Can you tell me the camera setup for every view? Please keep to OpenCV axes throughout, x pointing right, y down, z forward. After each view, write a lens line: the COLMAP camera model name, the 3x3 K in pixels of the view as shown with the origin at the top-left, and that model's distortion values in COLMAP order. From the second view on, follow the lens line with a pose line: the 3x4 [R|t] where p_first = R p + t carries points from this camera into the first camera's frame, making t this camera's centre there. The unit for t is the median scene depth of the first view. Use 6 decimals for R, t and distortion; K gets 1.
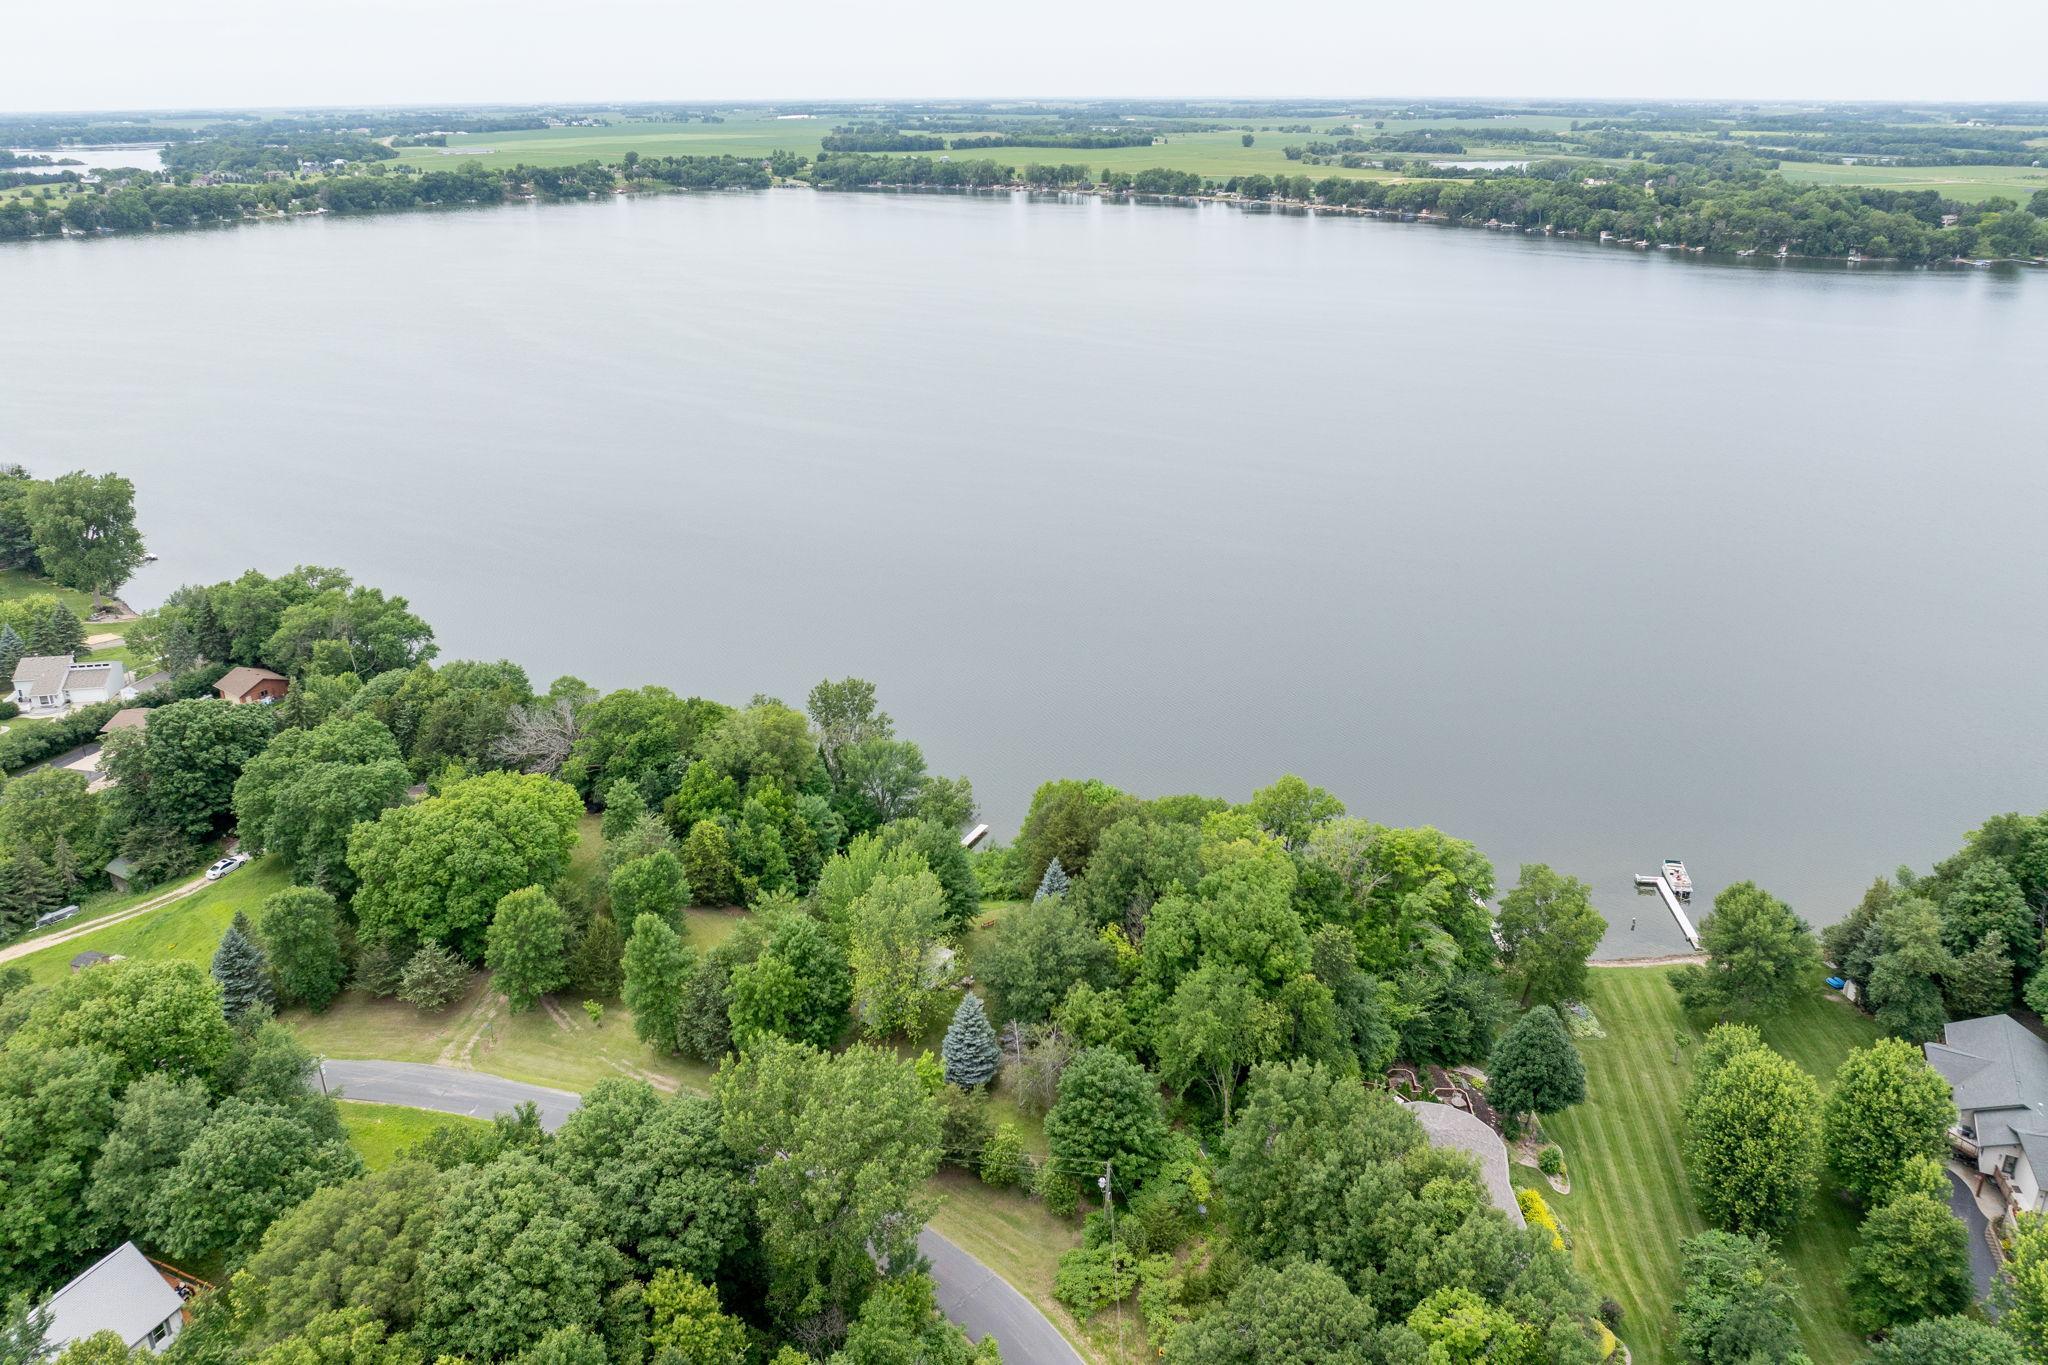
lens RADIAL K [[1448.9, 0, 1032.6], [0, 1448.9, 588.4], [0, 0, 1]] dist [-0.042480, 0.007438]
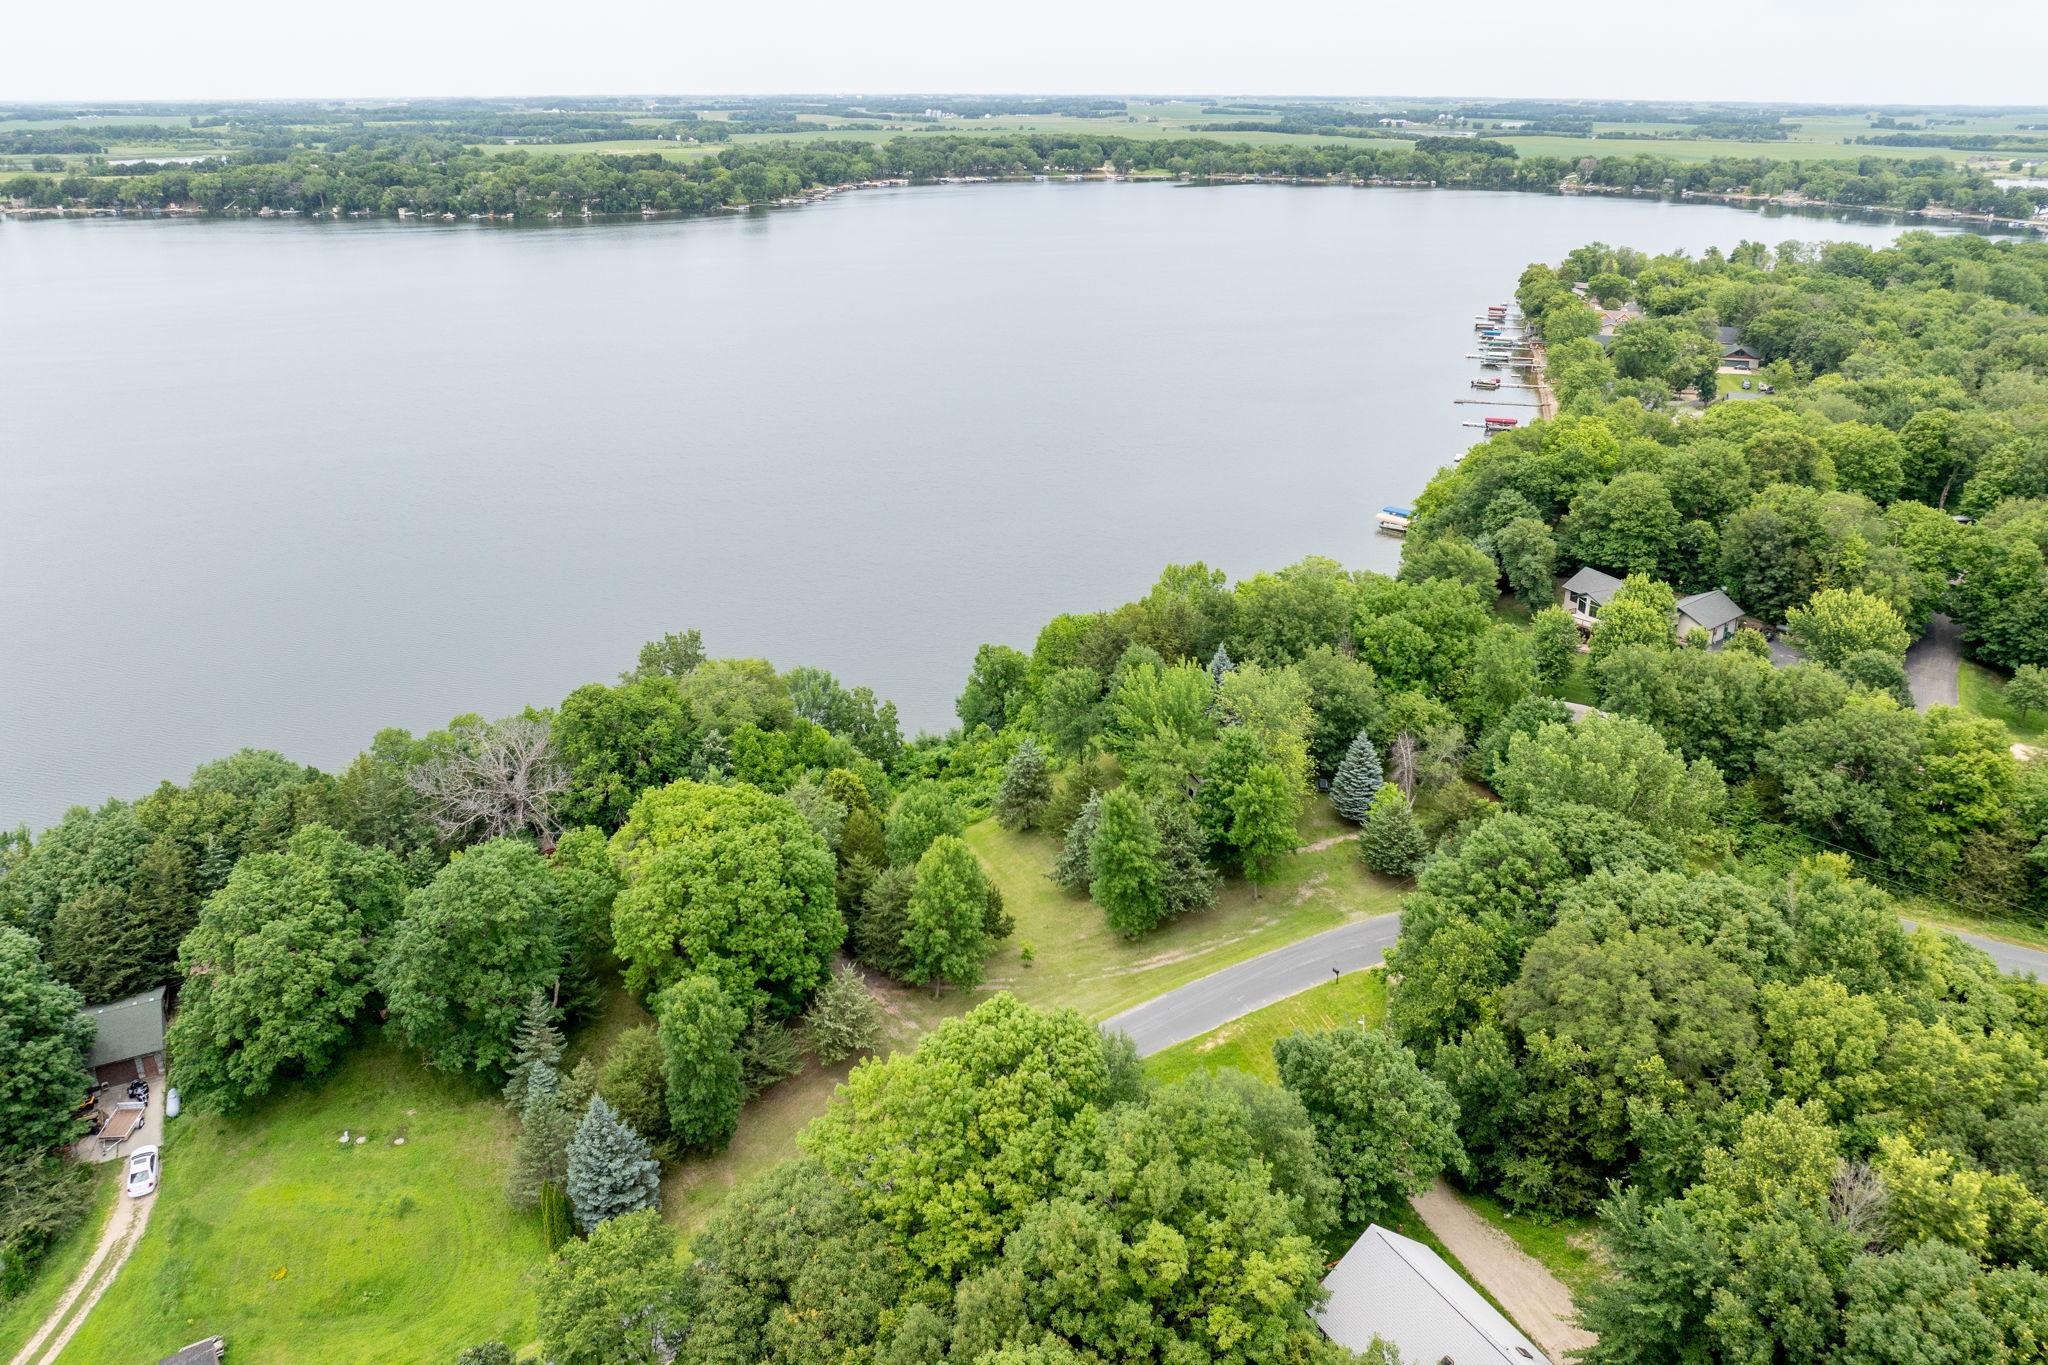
lens RADIAL K [[1448.9, 0, 1032.6], [0, 1448.9, 588.4], [0, 0, 1]] dist [-0.042480, 0.007438]
pose [[0.623560, -0.249211, 0.740990, -0.097724], [0.249438, 0.961712, 0.113536, -0.001013], [-0.740914, 0.114034, 0.661848, 0.044878]]
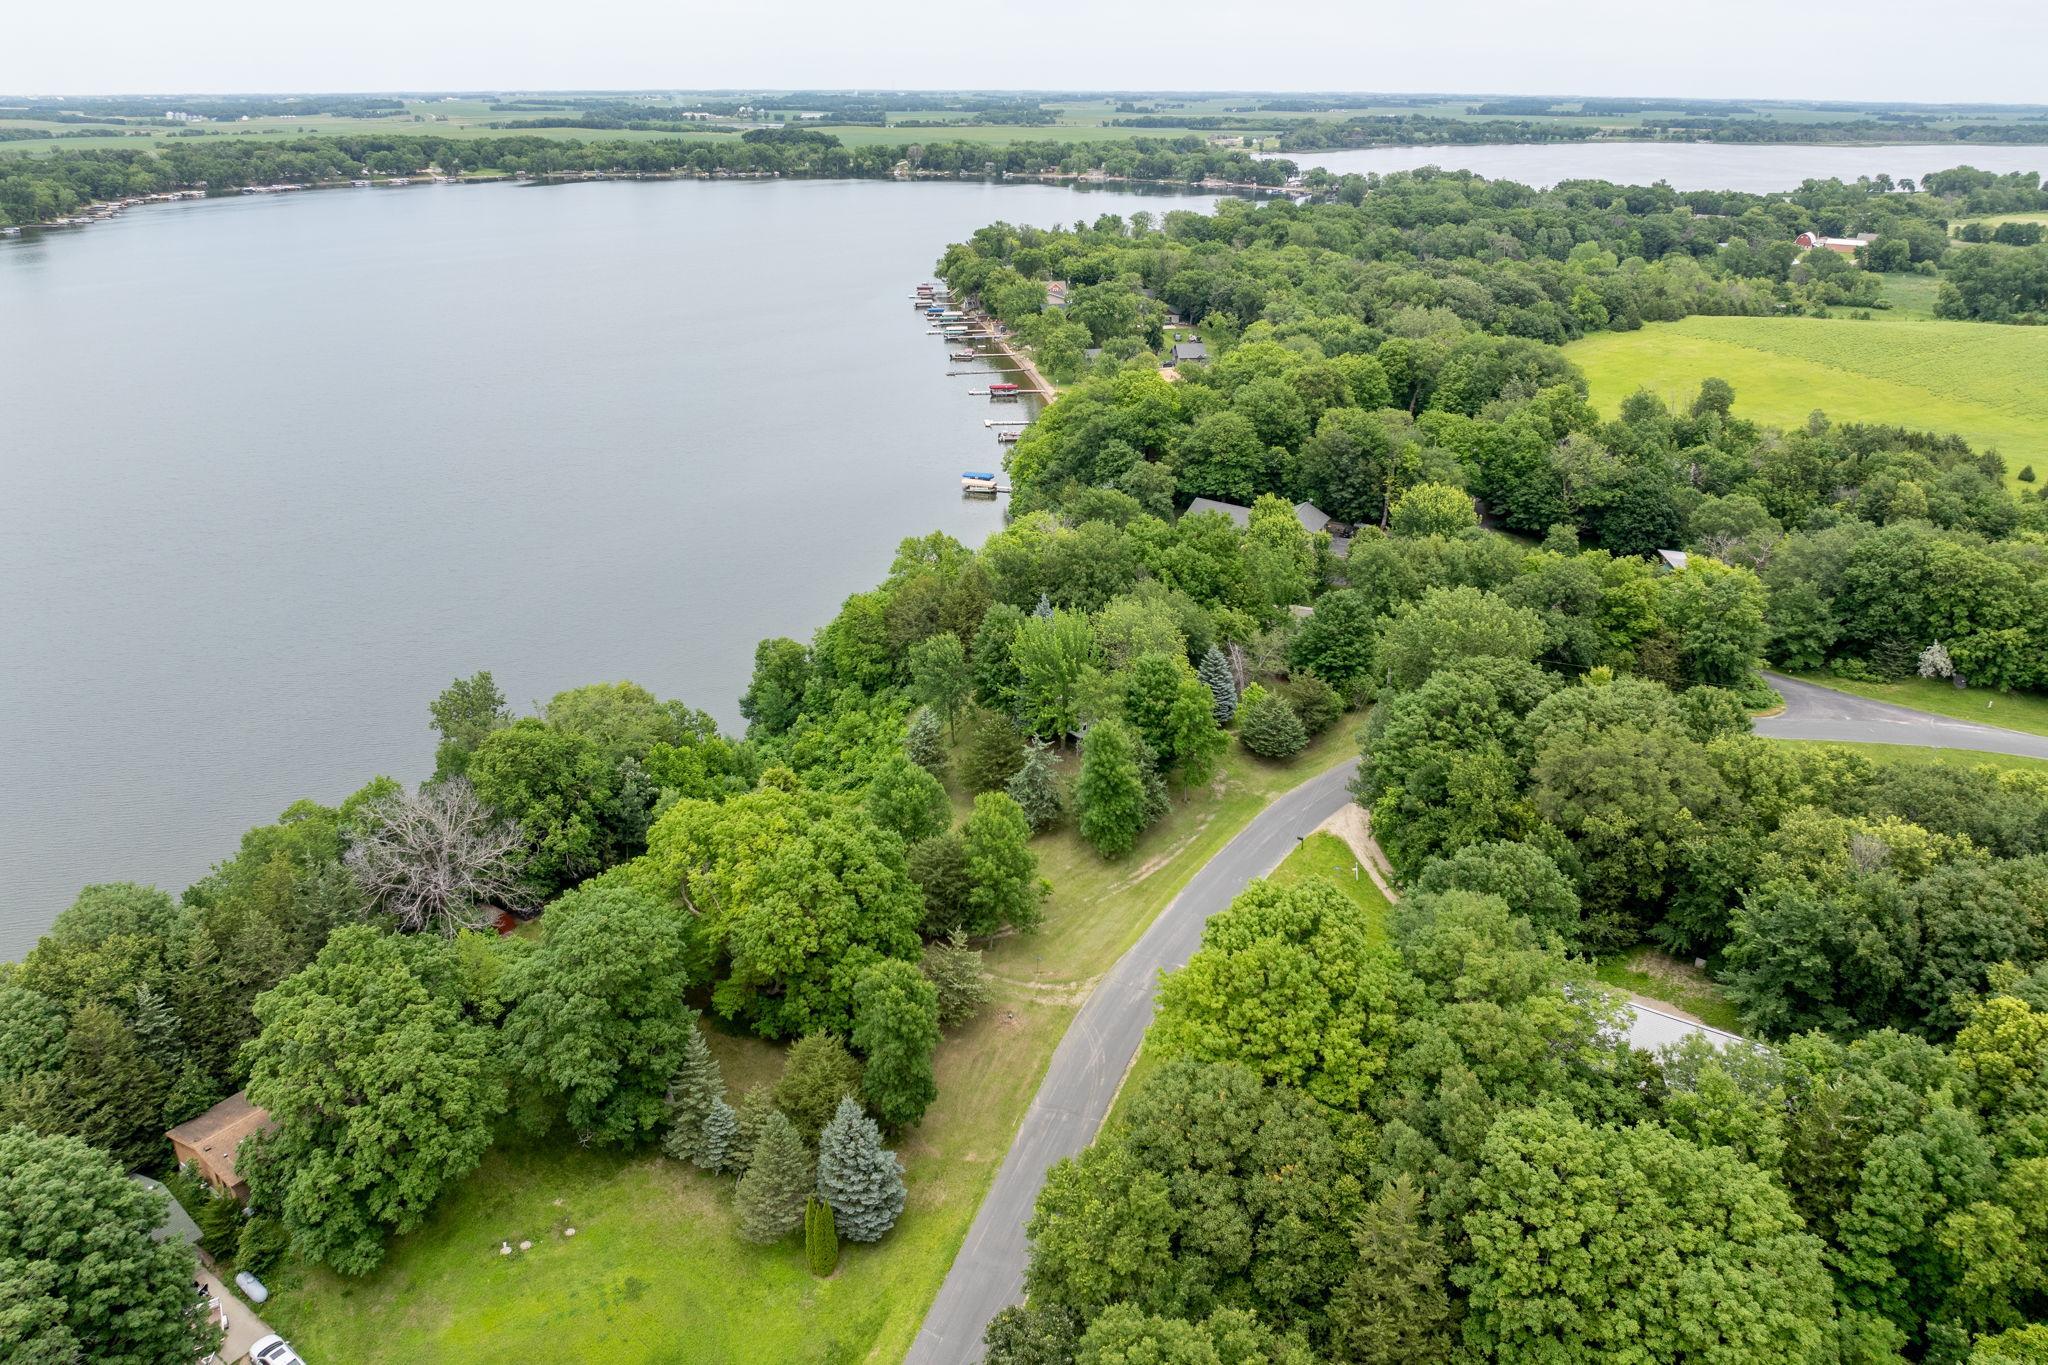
lens RADIAL K [[1448.9, 0, 1032.6], [0, 1448.9, 588.4], [0, 0, 1]] dist [-0.042480, 0.007438]
pose [[0.204042, -0.316563, 0.926366, -0.121426], [0.314201, 0.917388, 0.244289, -0.011924], [-0.927170, 0.241220, 0.286650, 0.077534]]
